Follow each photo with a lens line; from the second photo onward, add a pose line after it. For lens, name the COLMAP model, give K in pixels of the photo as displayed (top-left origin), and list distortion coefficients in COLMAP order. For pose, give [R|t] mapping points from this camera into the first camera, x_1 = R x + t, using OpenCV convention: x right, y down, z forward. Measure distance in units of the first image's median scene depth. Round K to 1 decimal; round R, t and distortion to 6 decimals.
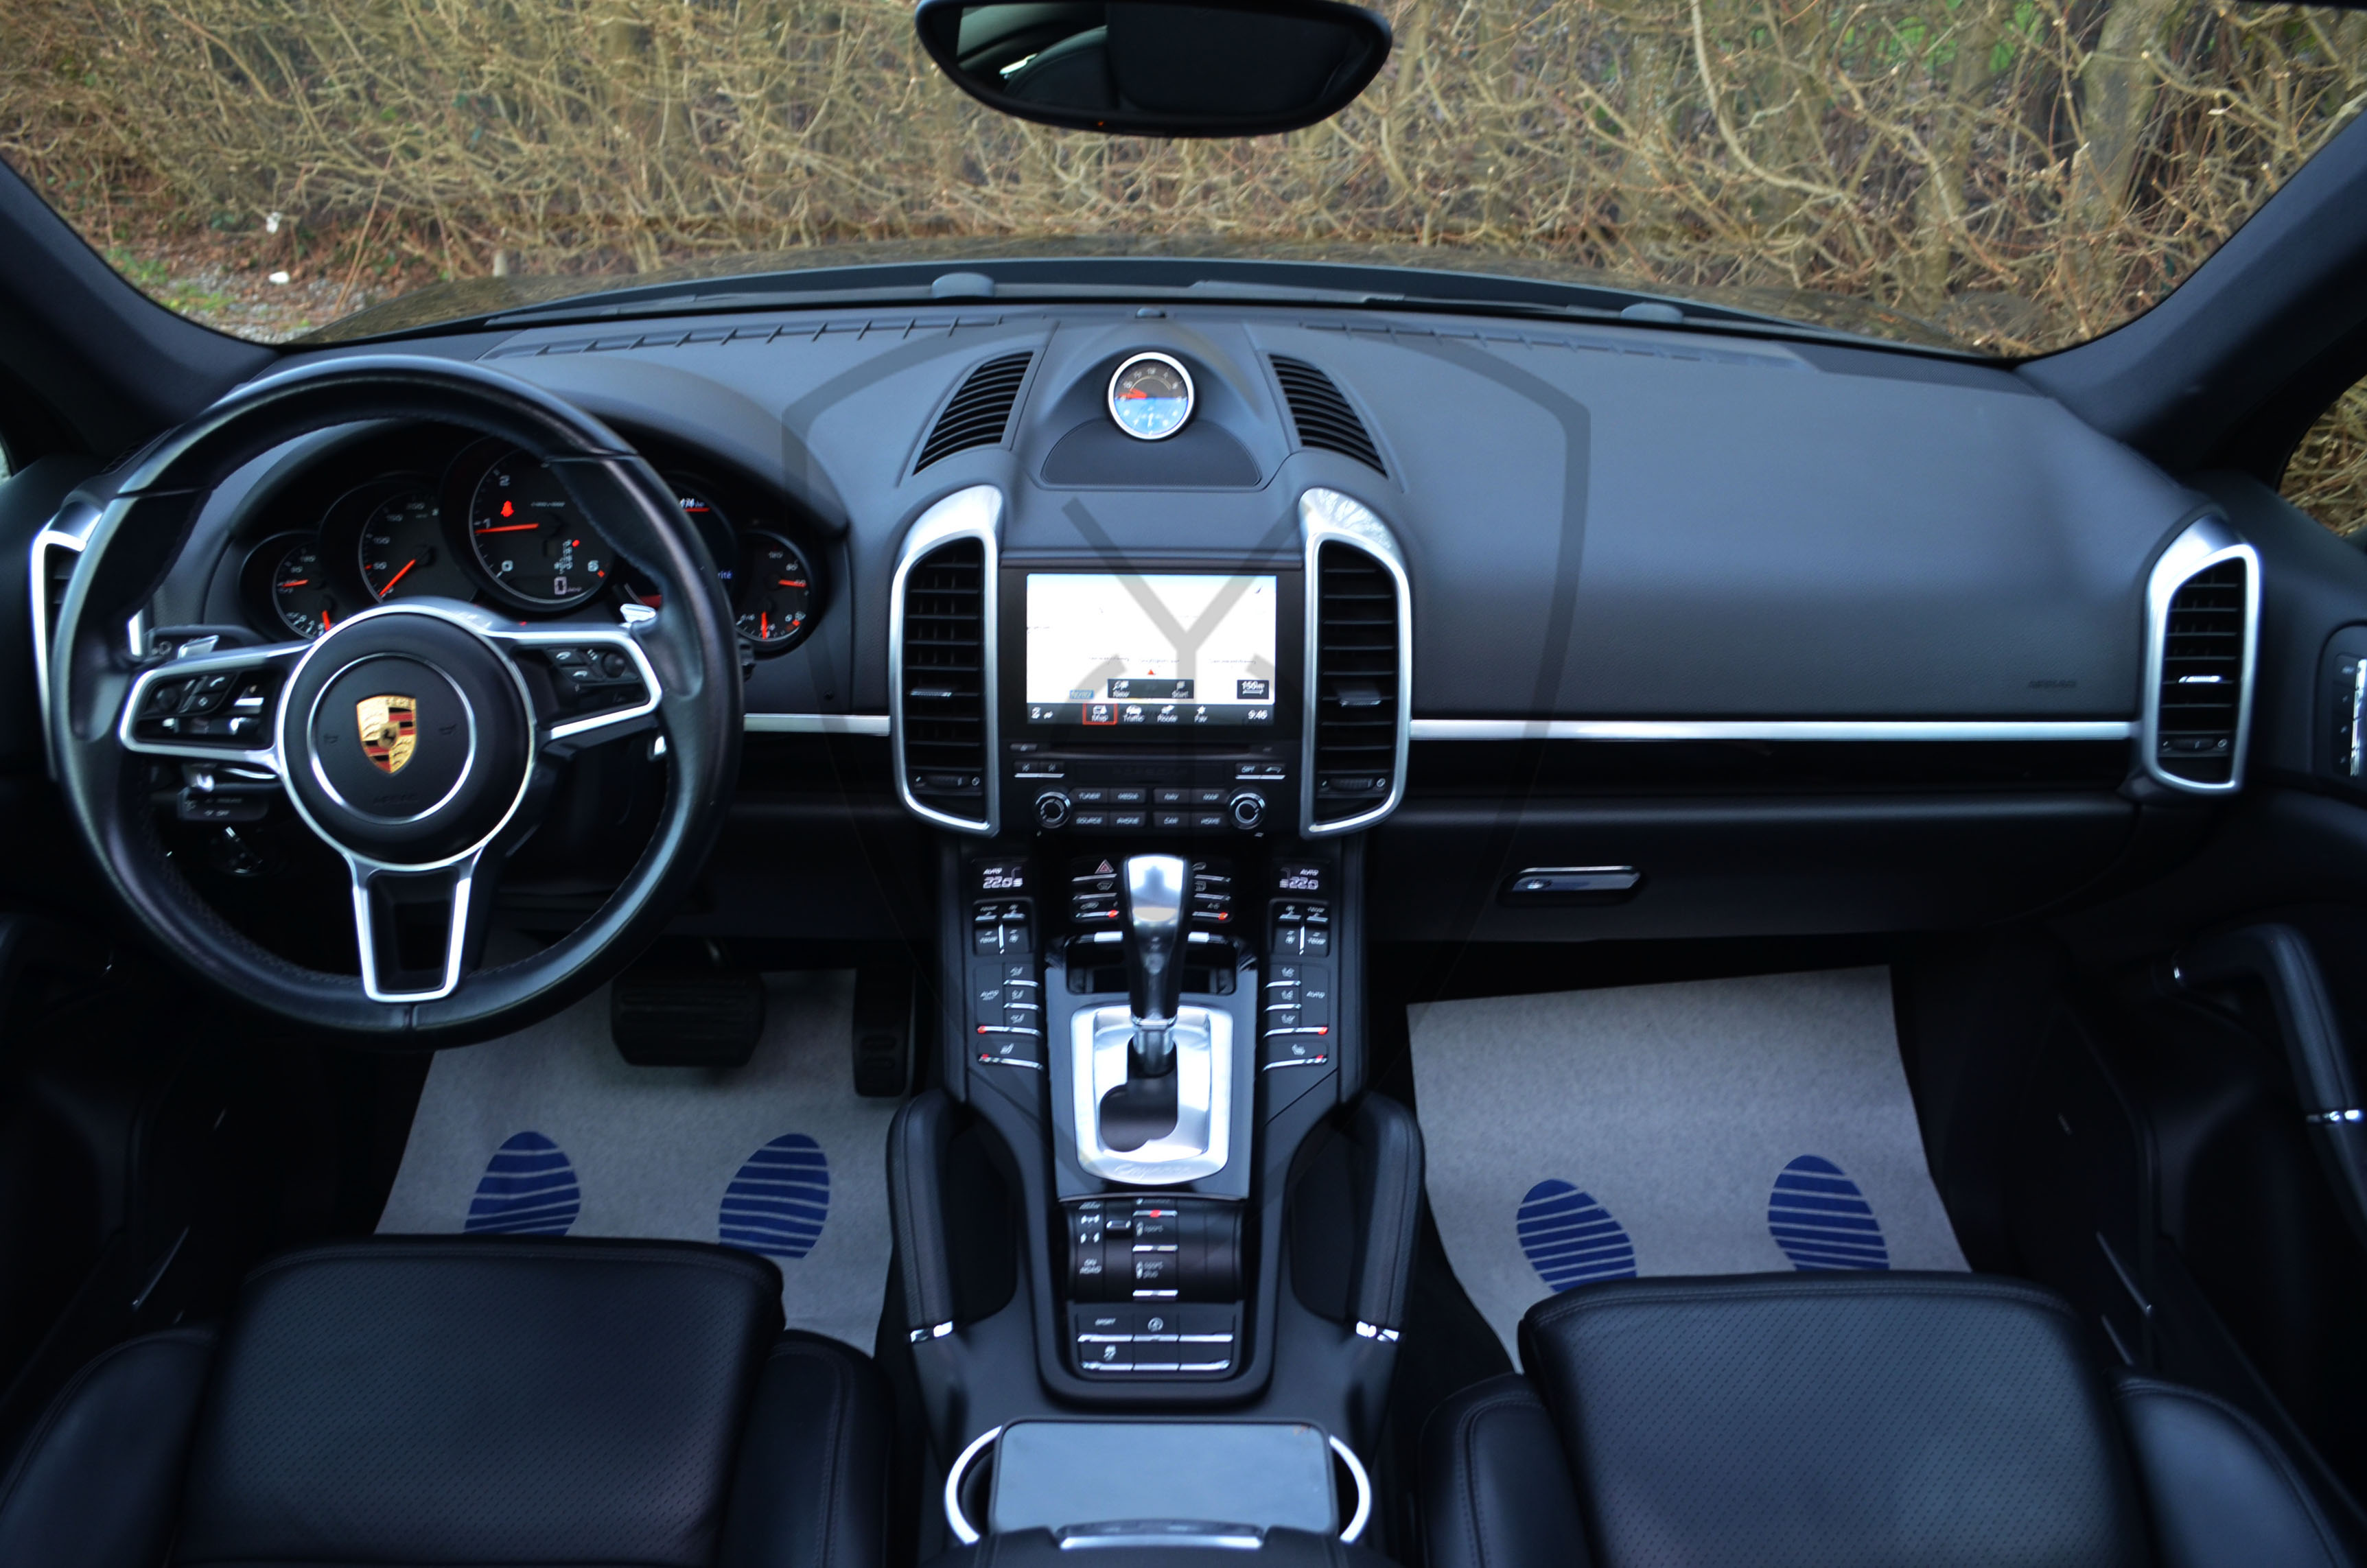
lens RADIAL K [[2022.2, 0, 1183.5], [0, 2022.2, 784.0], [0, 0, 1]] dist [-0.074505, -0.001535]
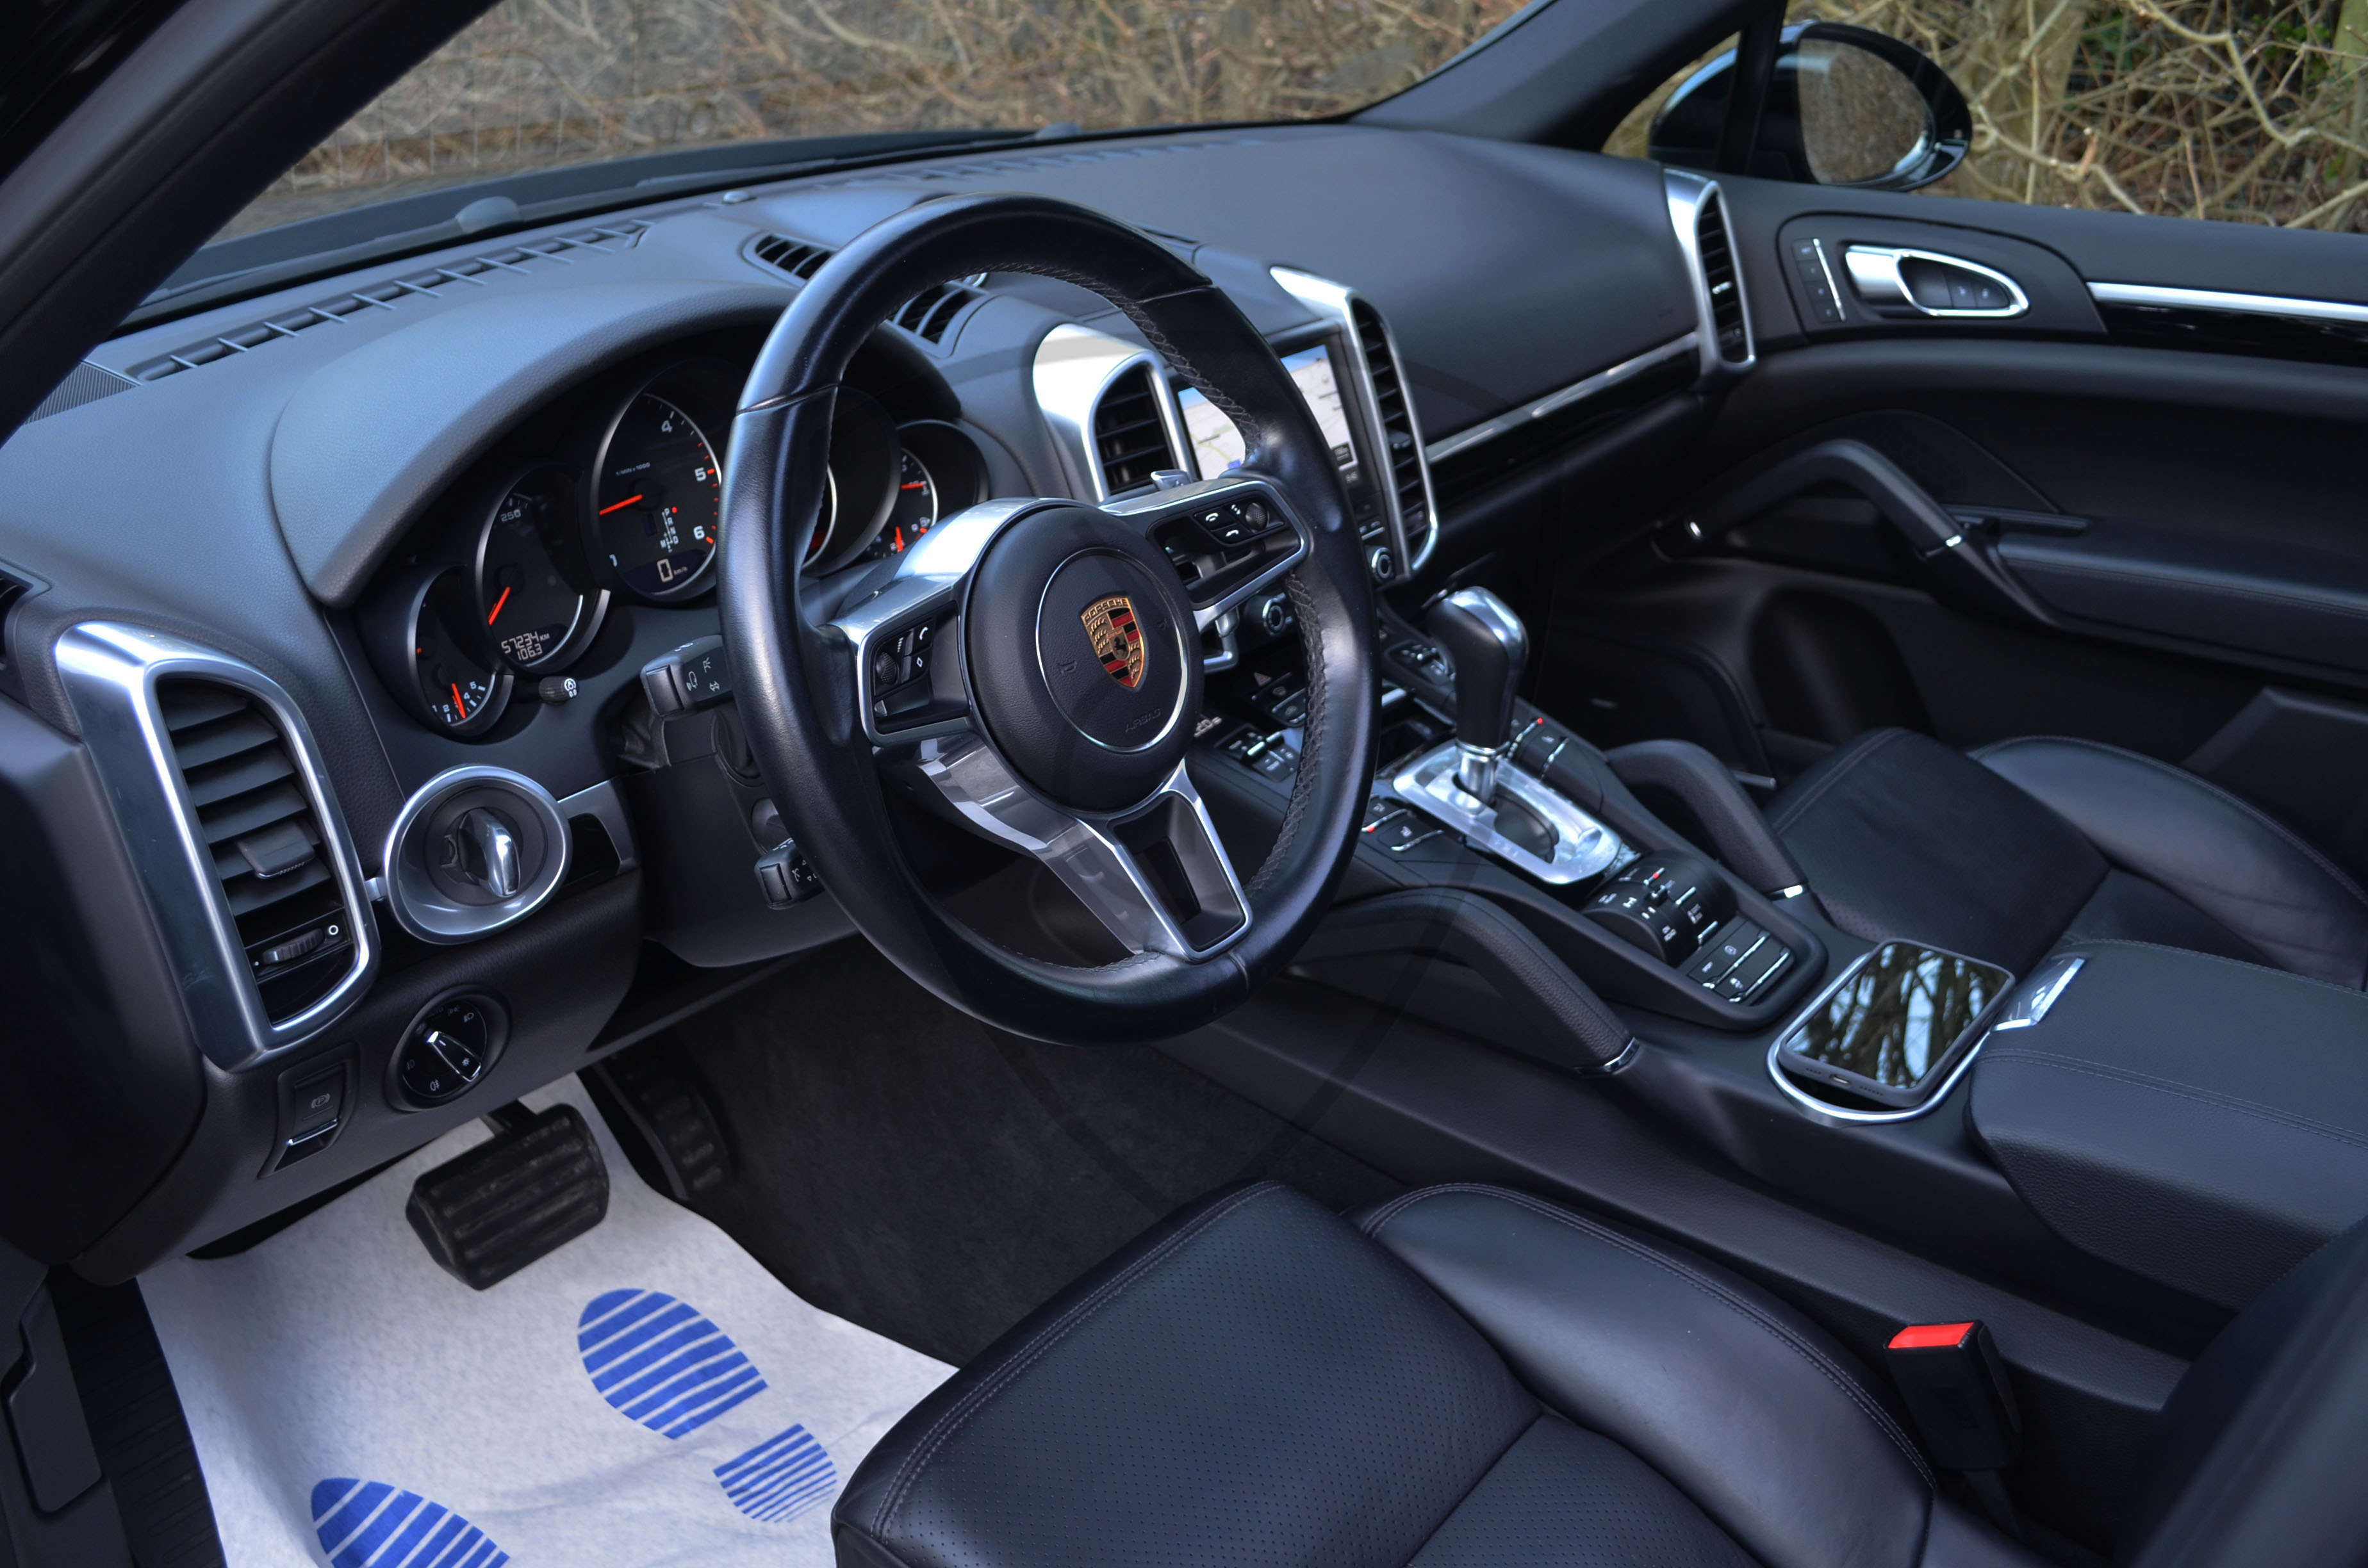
lens RADIAL K [[2198.1, 0, 1188.1], [0, 2198.1, 767.7], [0, 0, 1]] dist [-0.050039, 0.004396]
pose [[0.626807, -0.334945, 0.703509, -0.664217], [0.353930, 0.926760, 0.125895, -0.052130], [-0.694152, 0.170080, 0.699447, 0.231435]]
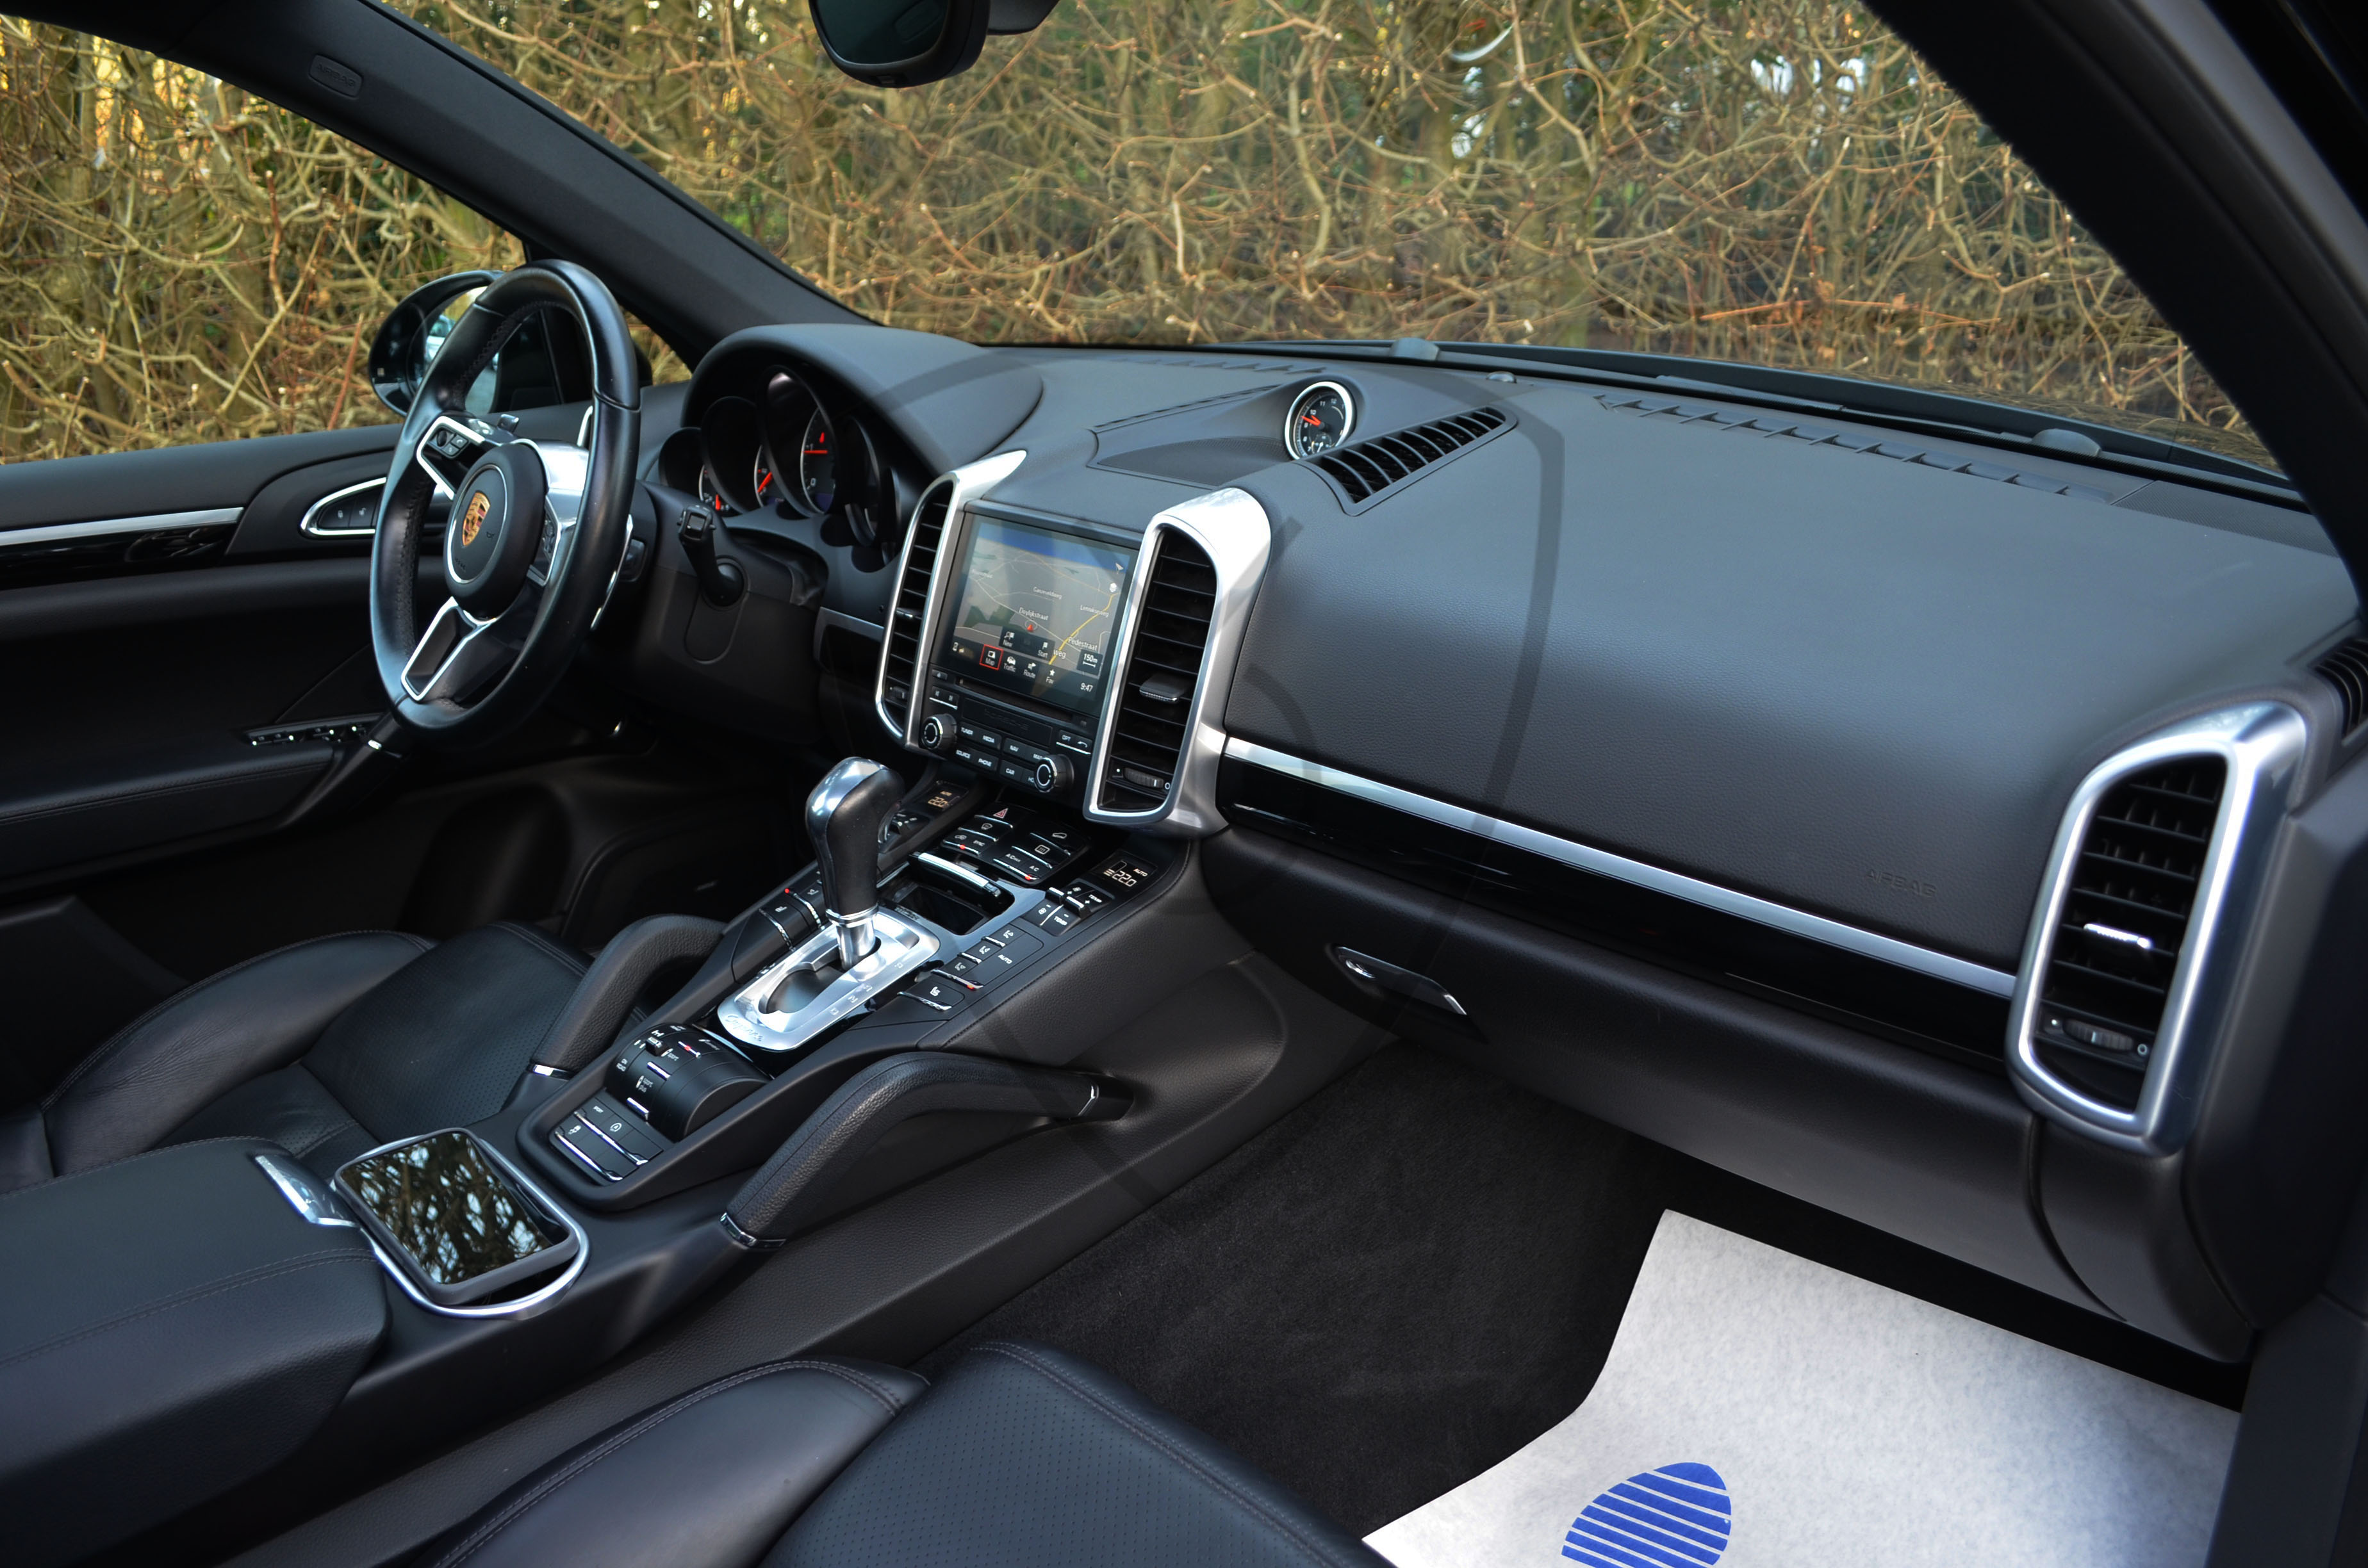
lens RADIAL K [[1859.7, 0, 1184.0], [0, 1859.7, 784.0], [0, 0, 1]] dist [-0.061220, -0.001507]
pose [[0.657395, 0.222171, -0.720050, 0.549941], [-0.307842, 0.951356, 0.012485, -0.011167], [0.687798, 0.213454, 0.693810, 0.297928]]
